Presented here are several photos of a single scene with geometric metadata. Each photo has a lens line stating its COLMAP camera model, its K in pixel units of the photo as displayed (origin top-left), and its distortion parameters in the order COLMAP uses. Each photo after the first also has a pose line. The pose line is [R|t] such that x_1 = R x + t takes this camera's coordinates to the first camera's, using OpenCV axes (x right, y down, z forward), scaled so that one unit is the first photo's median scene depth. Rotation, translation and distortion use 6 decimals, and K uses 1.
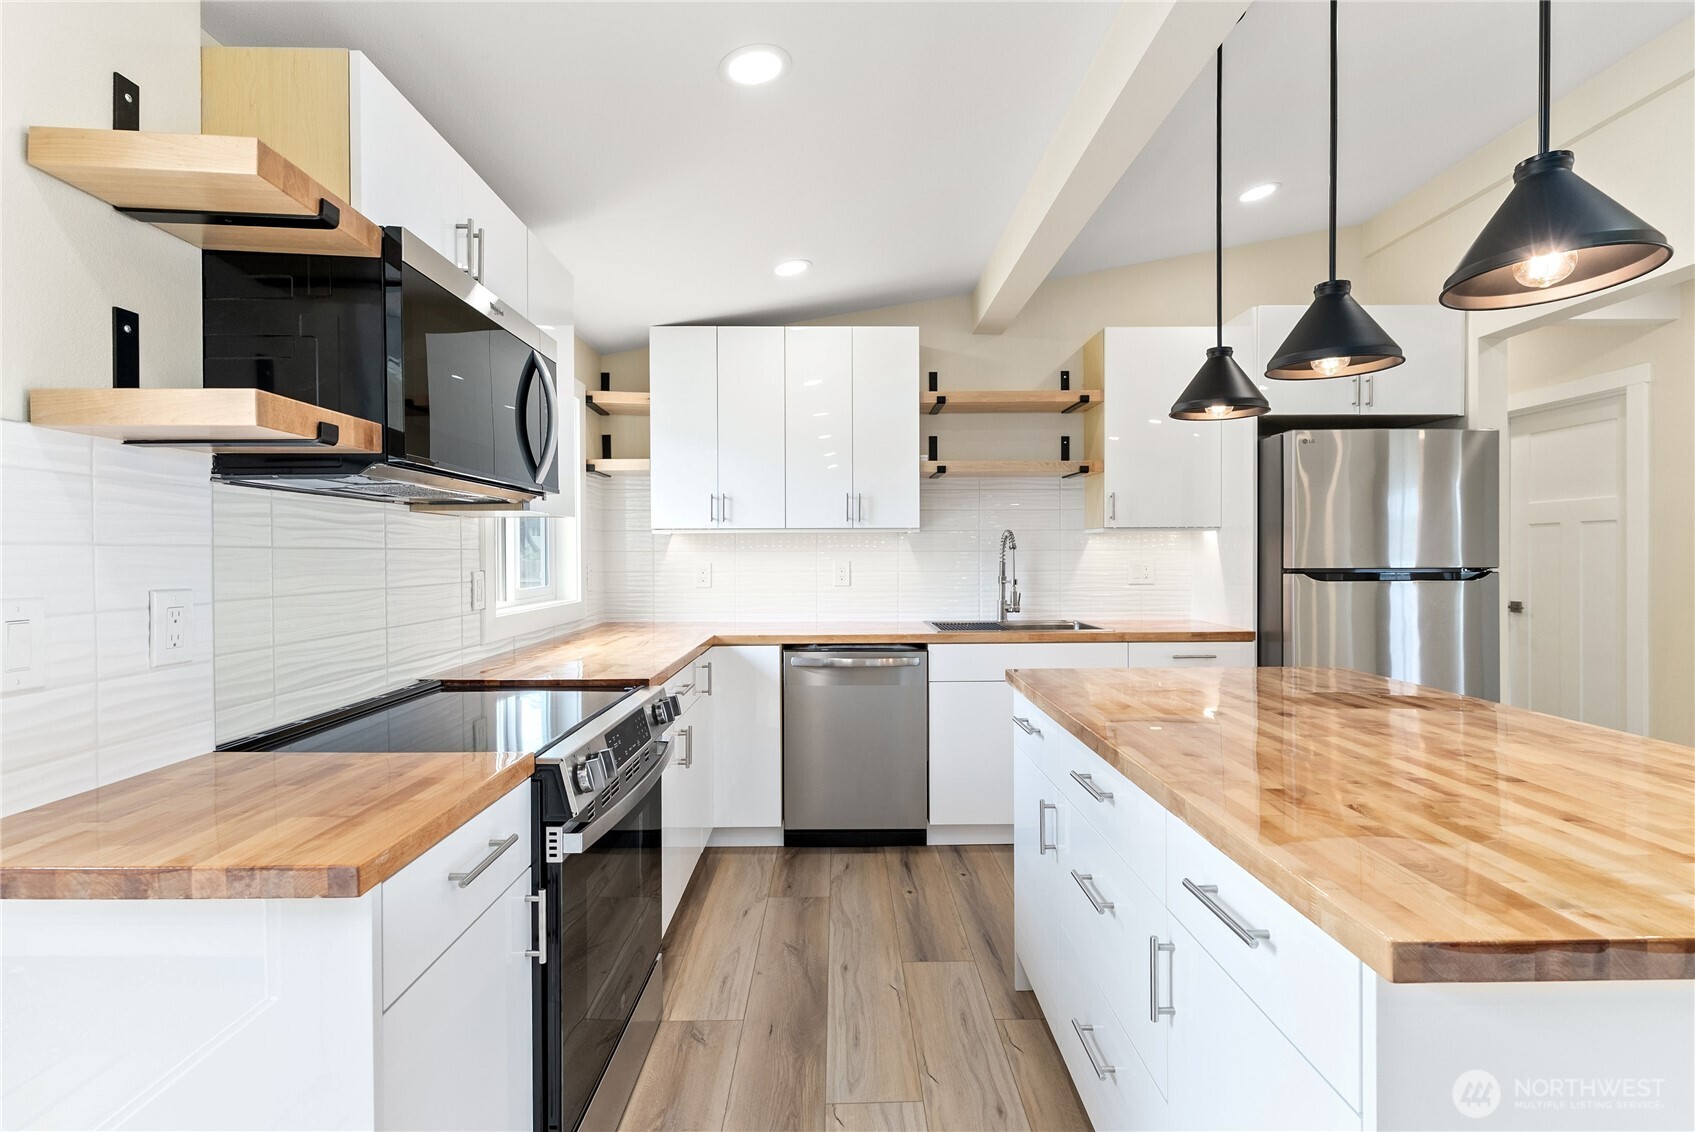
lens RADIAL K [[802.4, 0, 847.5], [0, 802.4, 566.0], [0, 0, 1]] dist [-0.001678, -0.000371]
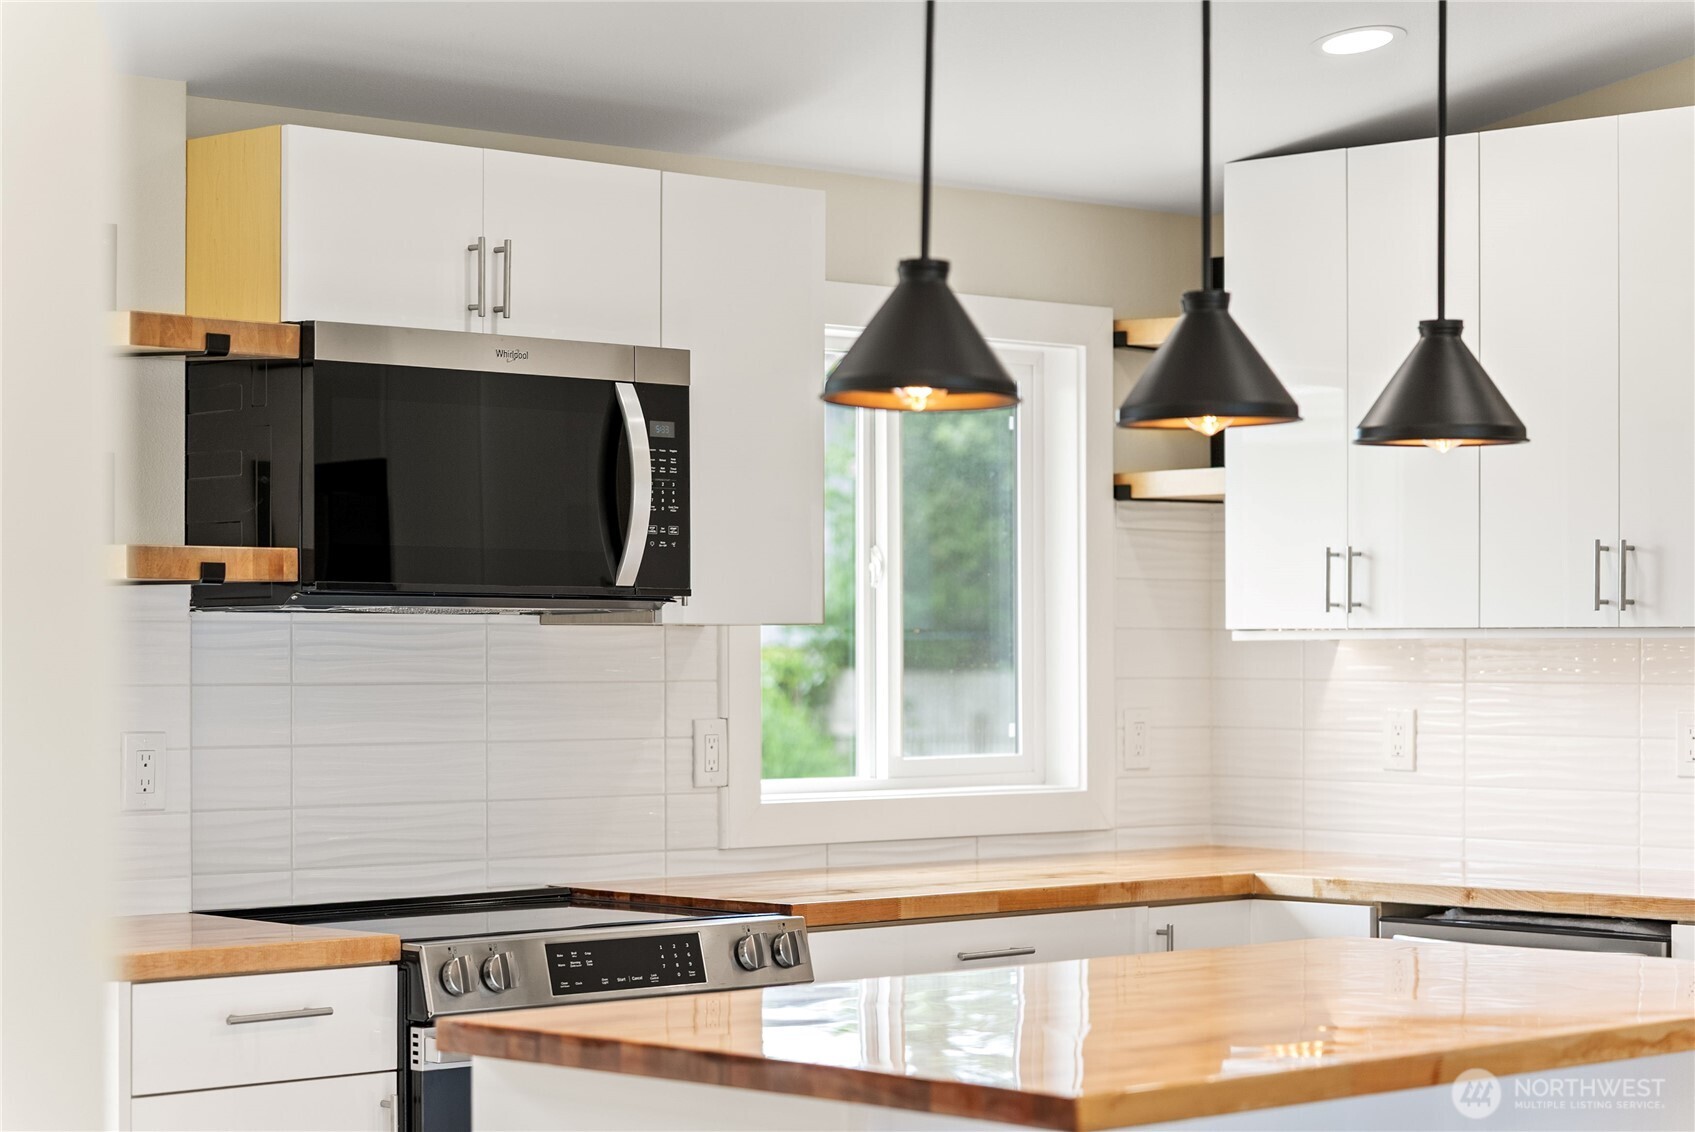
lens RADIAL K [[3575.3, 0, 848.3], [0, 3575.3, 720.0], [0, 0, 1]] dist [-0.059541, -0.099111]
pose [[0.690049, 0.018871, -0.723516, 2.615837], [-0.014605, 0.999820, 0.012149, -0.045391], [0.723615, 0.002183, 0.690200, -1.232275]]
